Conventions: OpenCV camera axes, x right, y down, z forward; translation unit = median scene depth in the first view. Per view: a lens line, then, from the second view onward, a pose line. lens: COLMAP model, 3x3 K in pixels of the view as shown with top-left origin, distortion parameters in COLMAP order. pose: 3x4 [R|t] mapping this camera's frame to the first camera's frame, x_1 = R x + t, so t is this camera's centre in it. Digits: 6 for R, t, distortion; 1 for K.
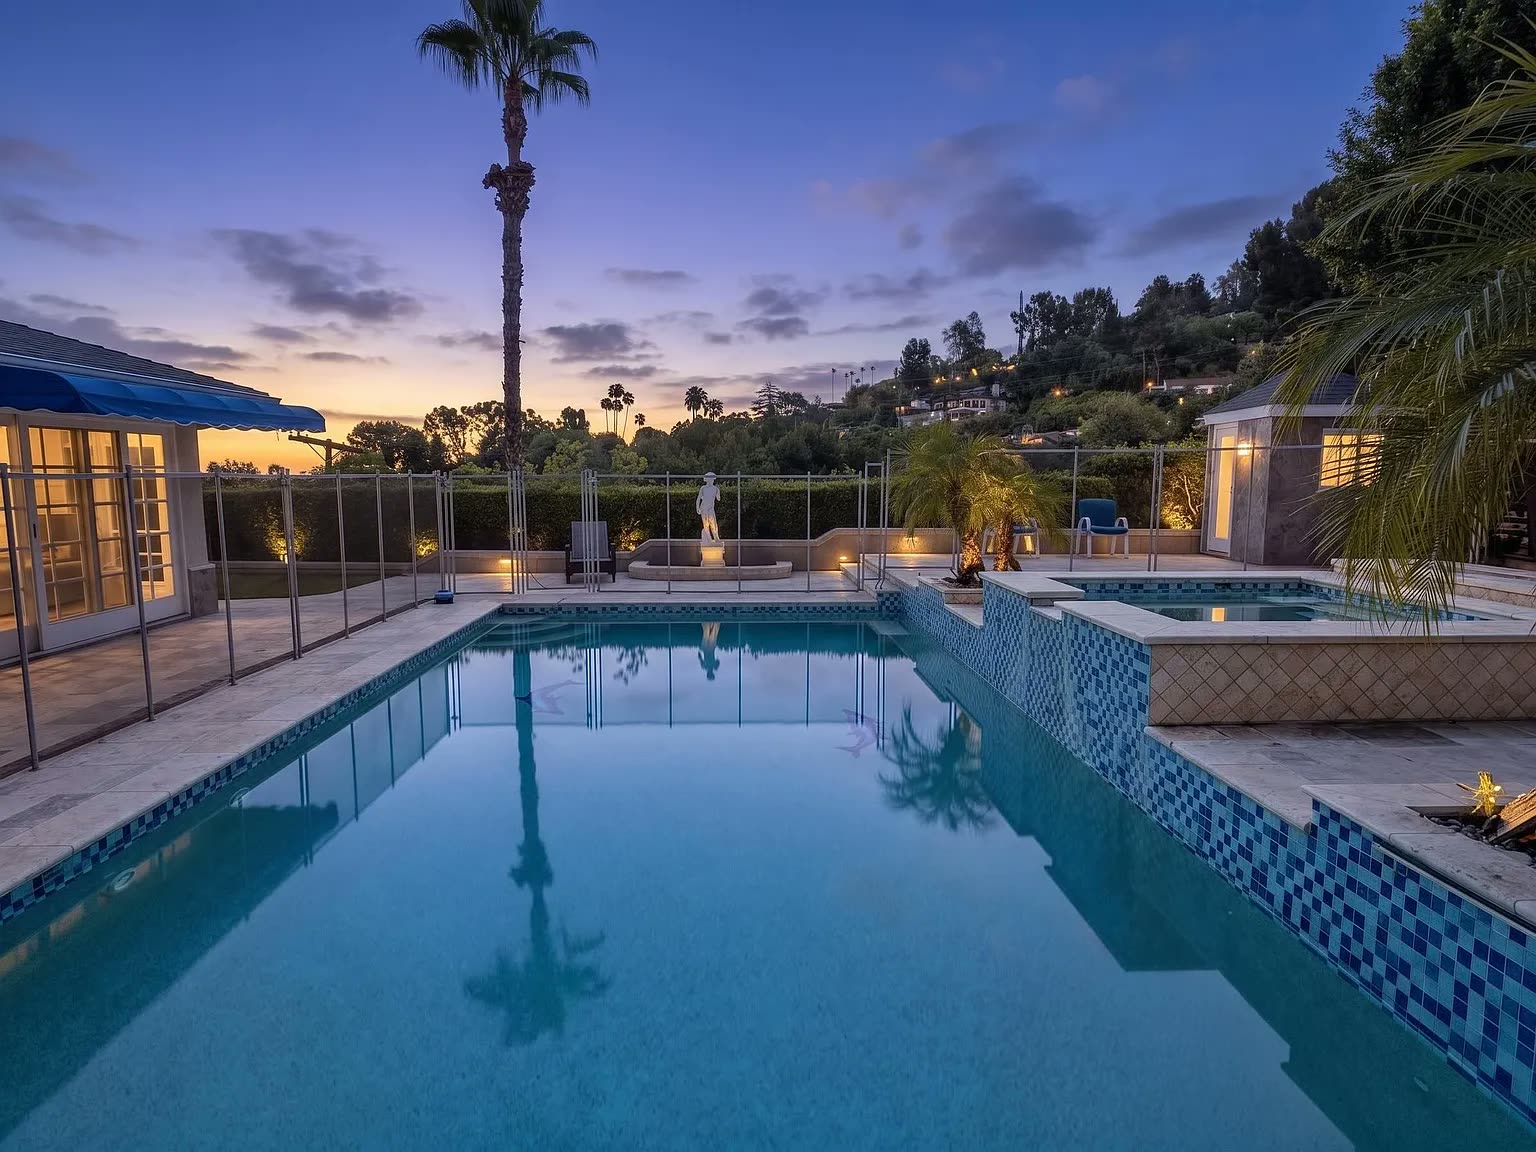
lens RADIAL K [[838.3, 0, 773.2], [0, 838.3, 570.7], [0, 0, 1]] dist [0.013665, -0.000108]
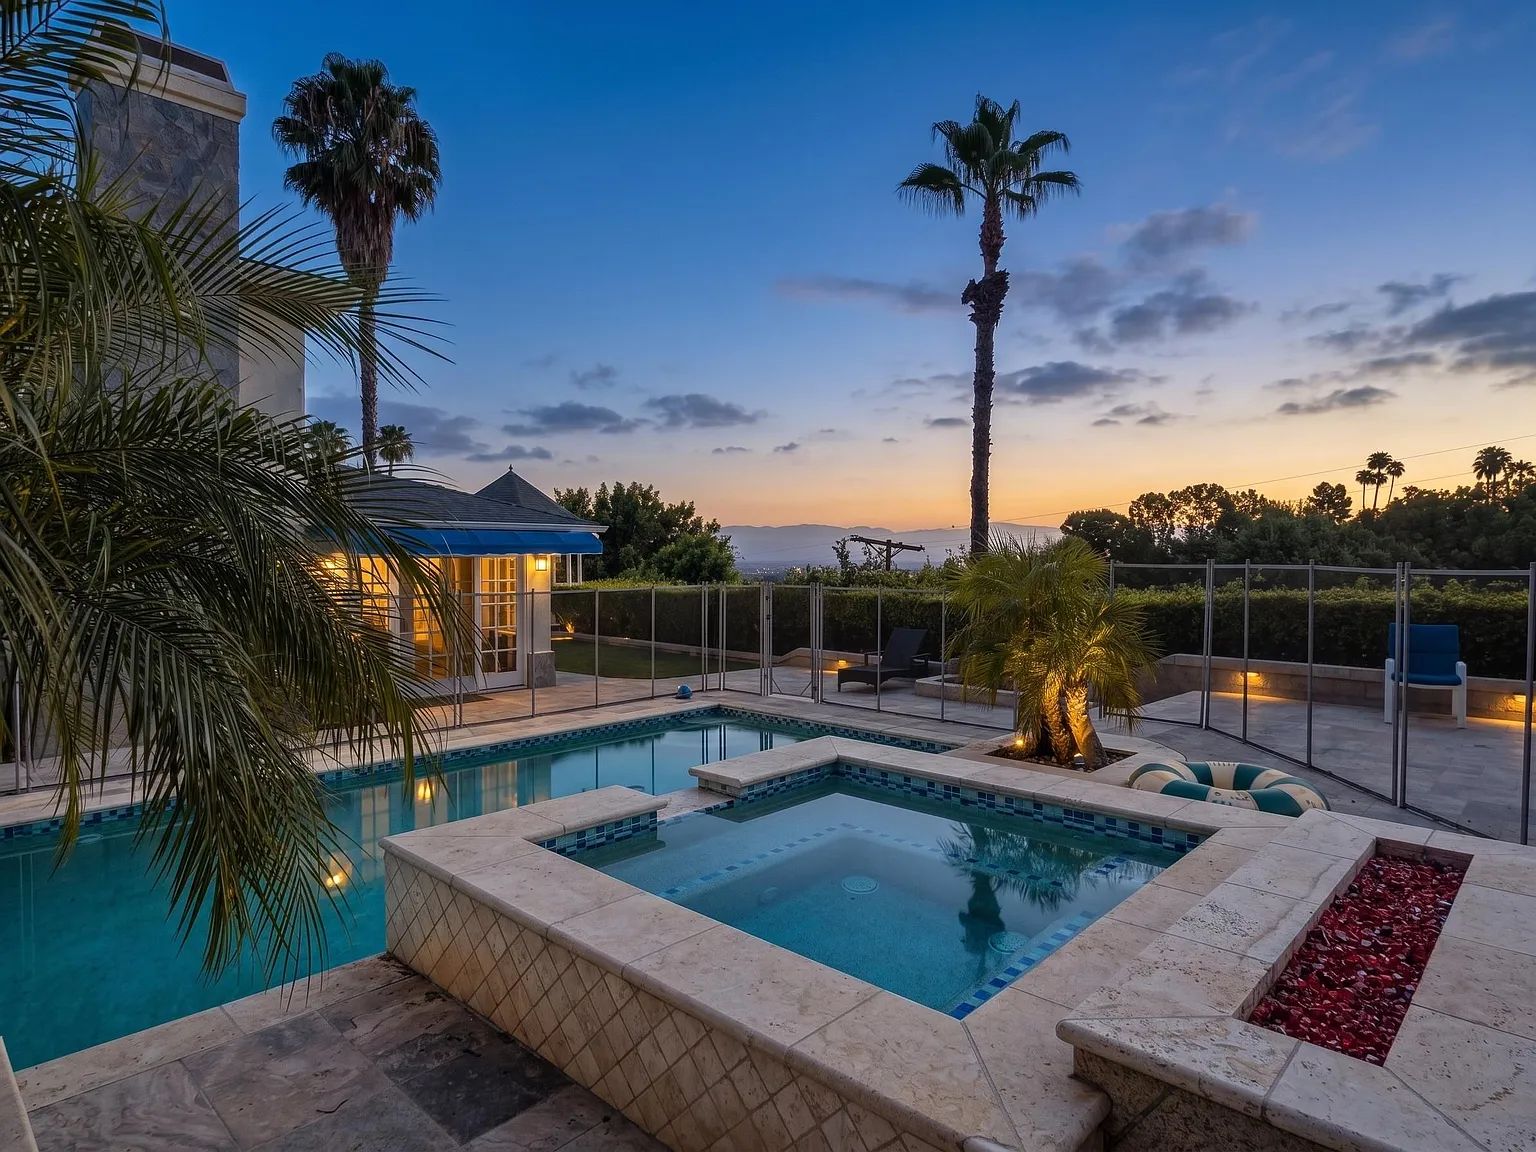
lens RADIAL K [[838.3, 0, 773.2], [0, 838.3, 570.7], [0, 0, 1]] dist [0.013665, -0.000108]
pose [[0.688528, 0.012067, -0.725110, 0.255260], [-0.085149, 0.994291, -0.064307, -0.031287], [0.720194, 0.106020, 0.685624, 0.133105]]
